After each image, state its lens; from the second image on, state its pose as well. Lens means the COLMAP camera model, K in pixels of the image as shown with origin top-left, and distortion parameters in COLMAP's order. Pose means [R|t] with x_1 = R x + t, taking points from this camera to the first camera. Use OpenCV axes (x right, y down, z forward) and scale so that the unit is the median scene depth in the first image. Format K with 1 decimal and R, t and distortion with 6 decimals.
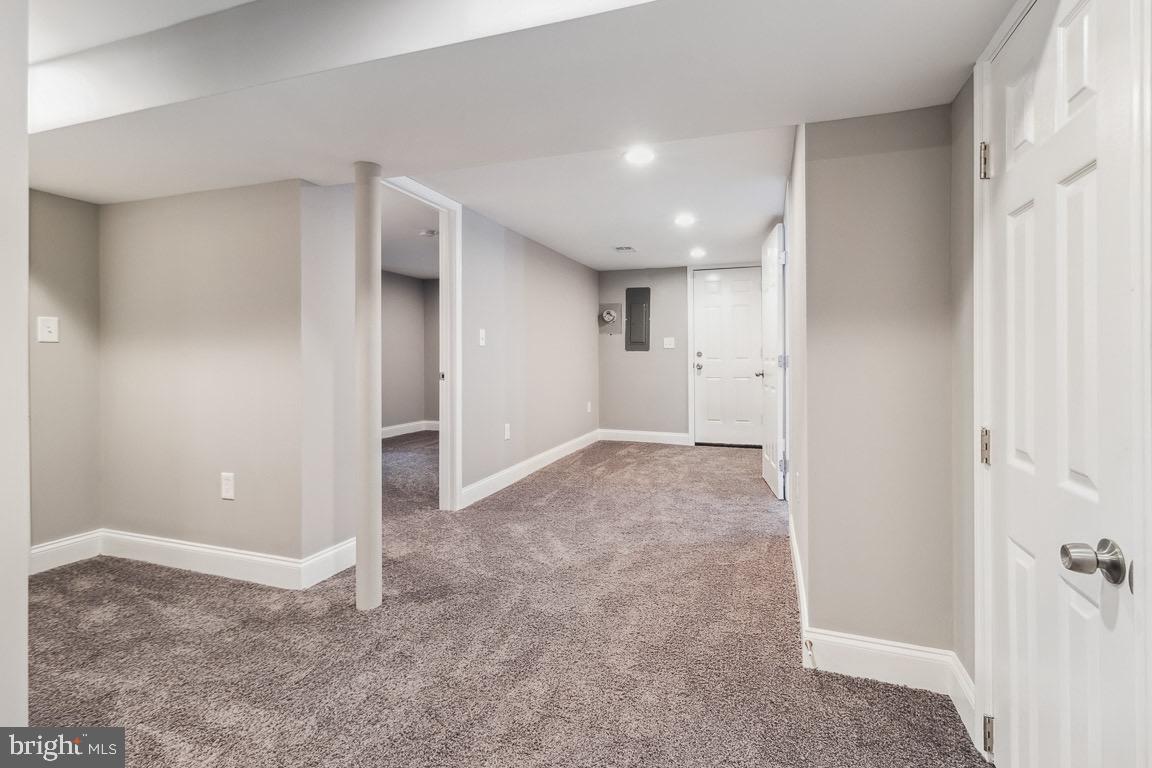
lens RADIAL K [[530.2, 0, 583.0], [0, 530.2, 362.4], [0, 0, 1]] dist [-0.001398, 0.000125]
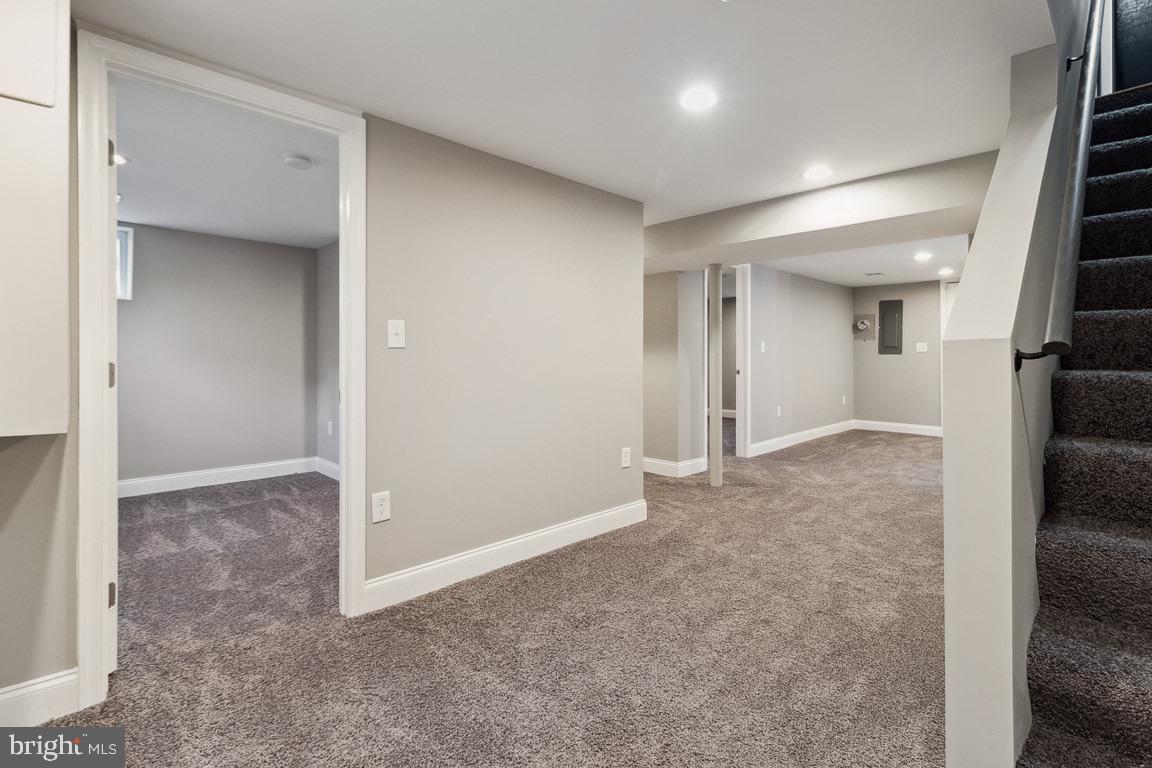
lens RADIAL K [[530.2, 0, 583.0], [0, 530.2, 362.4], [0, 0, 1]] dist [-0.001398, 0.000125]
pose [[0.898425, 0.002209, -0.439121, 0.008815], [-0.003128, 0.999994, -0.001370, 0.000216], [0.439115, 0.002604, 0.898427, -0.435838]]
